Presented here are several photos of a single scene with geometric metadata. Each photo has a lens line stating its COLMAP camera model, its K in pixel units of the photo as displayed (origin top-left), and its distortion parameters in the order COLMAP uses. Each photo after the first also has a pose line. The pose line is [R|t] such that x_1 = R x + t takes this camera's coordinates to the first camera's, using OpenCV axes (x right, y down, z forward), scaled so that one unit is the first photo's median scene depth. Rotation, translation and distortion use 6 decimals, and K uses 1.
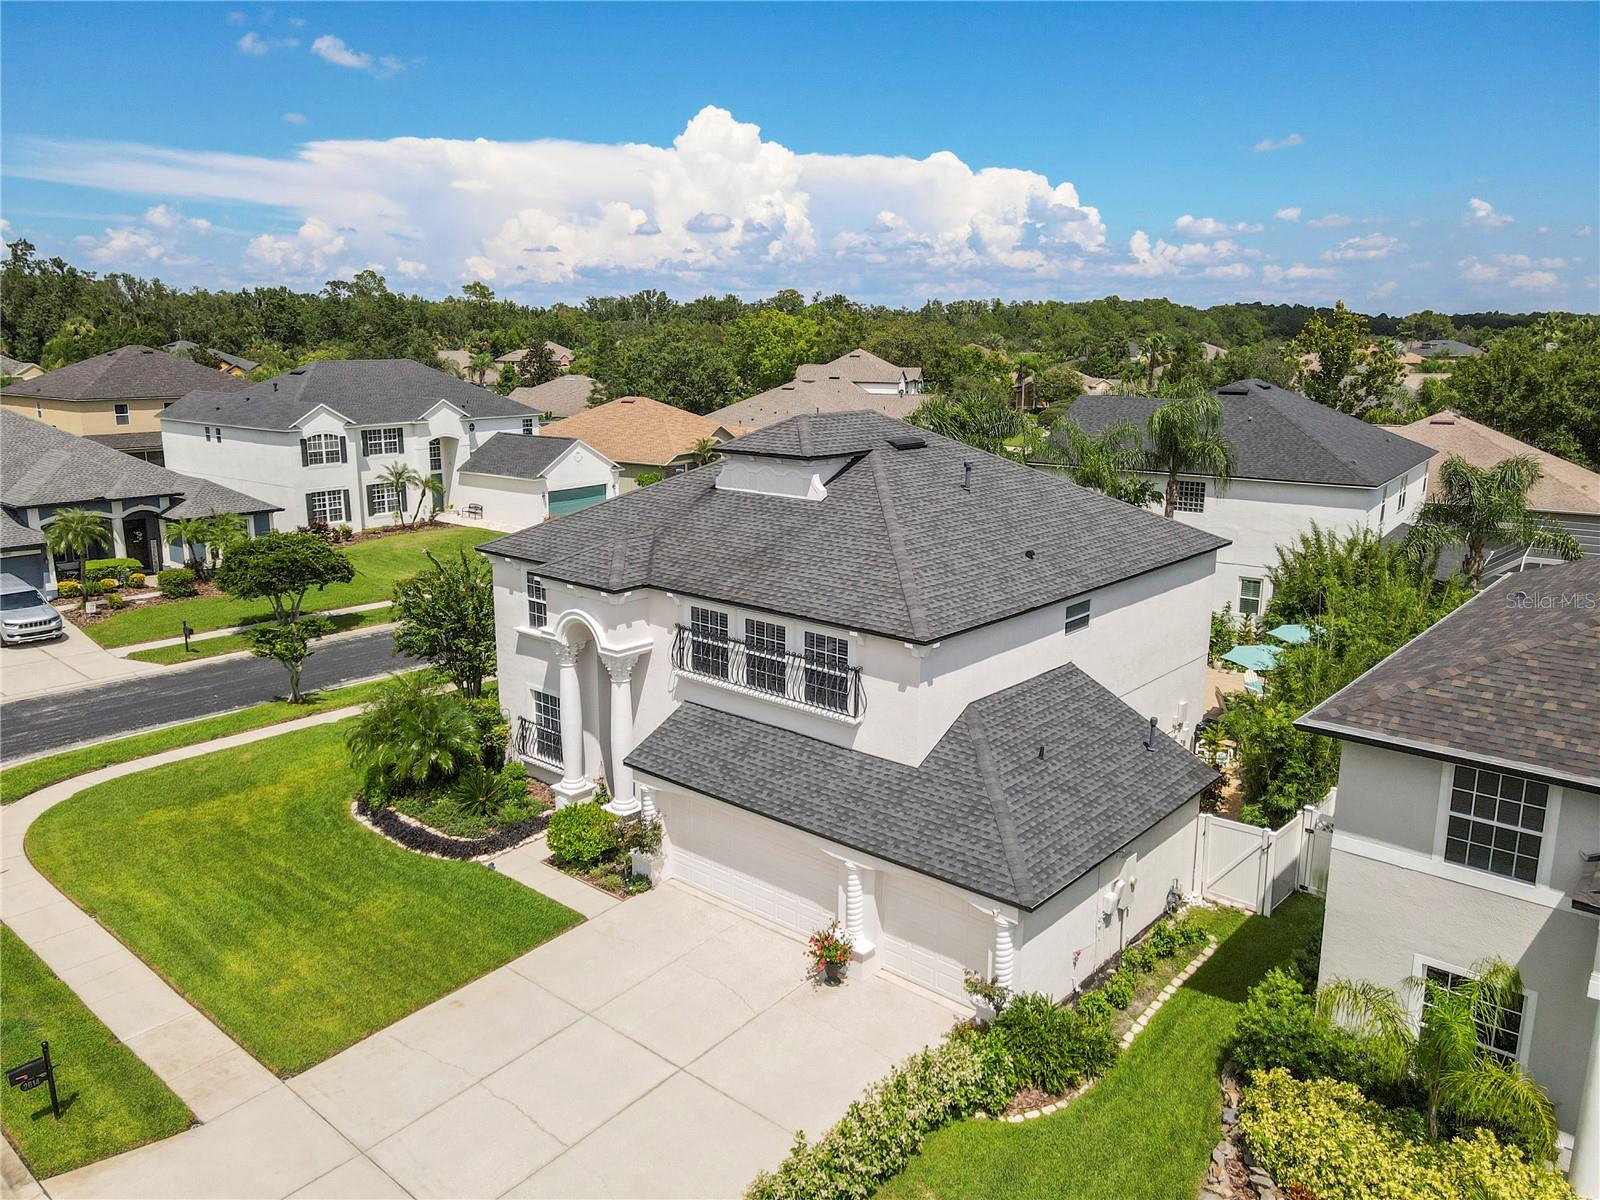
lens RADIAL K [[1180.0, 0, 807.9], [0, 1180.0, 595.2], [0, 0, 1]] dist [0.010771, 0.008490]
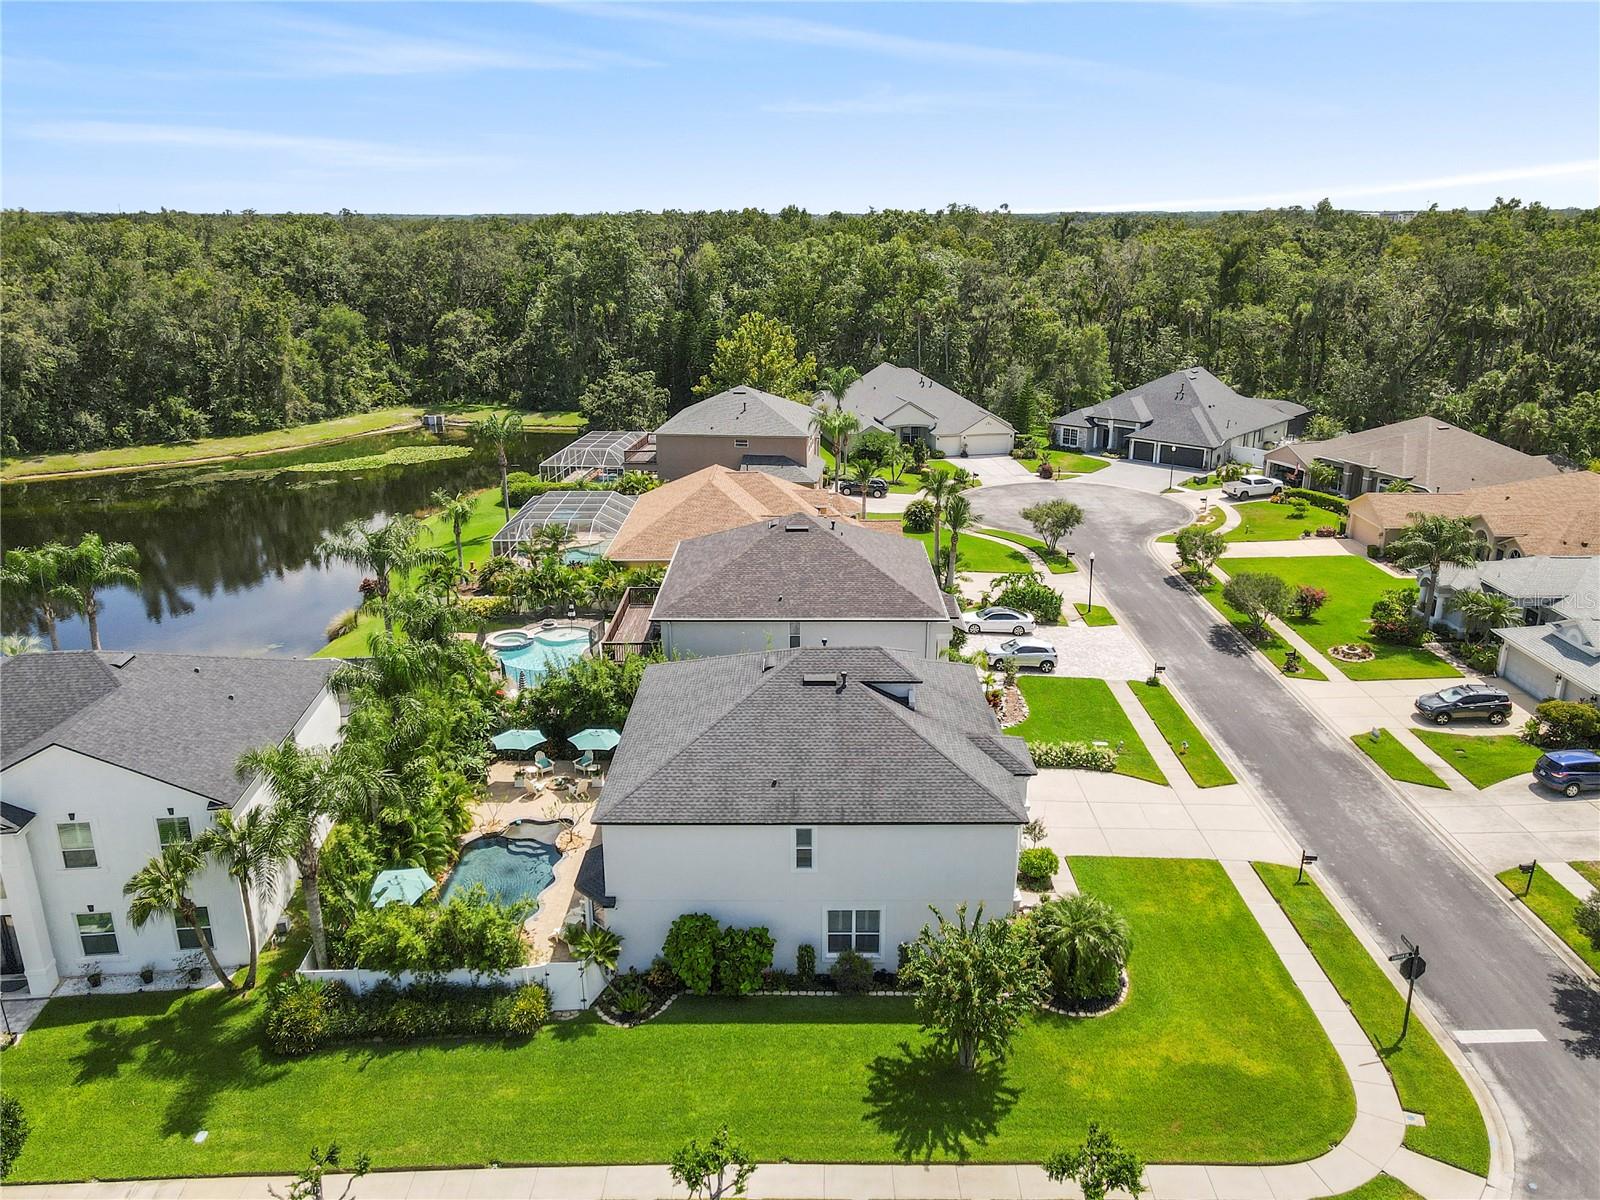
lens RADIAL K [[1180.0, 0, 804.6], [0, 1180.0, 598.9], [0, 0, 1]] dist [0.010771, 0.008490]
pose [[-0.653366, -0.242482, 0.717158, -1.191242], [0.160936, 0.881174, 0.444559, -1.045099], [-0.739738, 0.405876, -0.536705, 2.144187]]
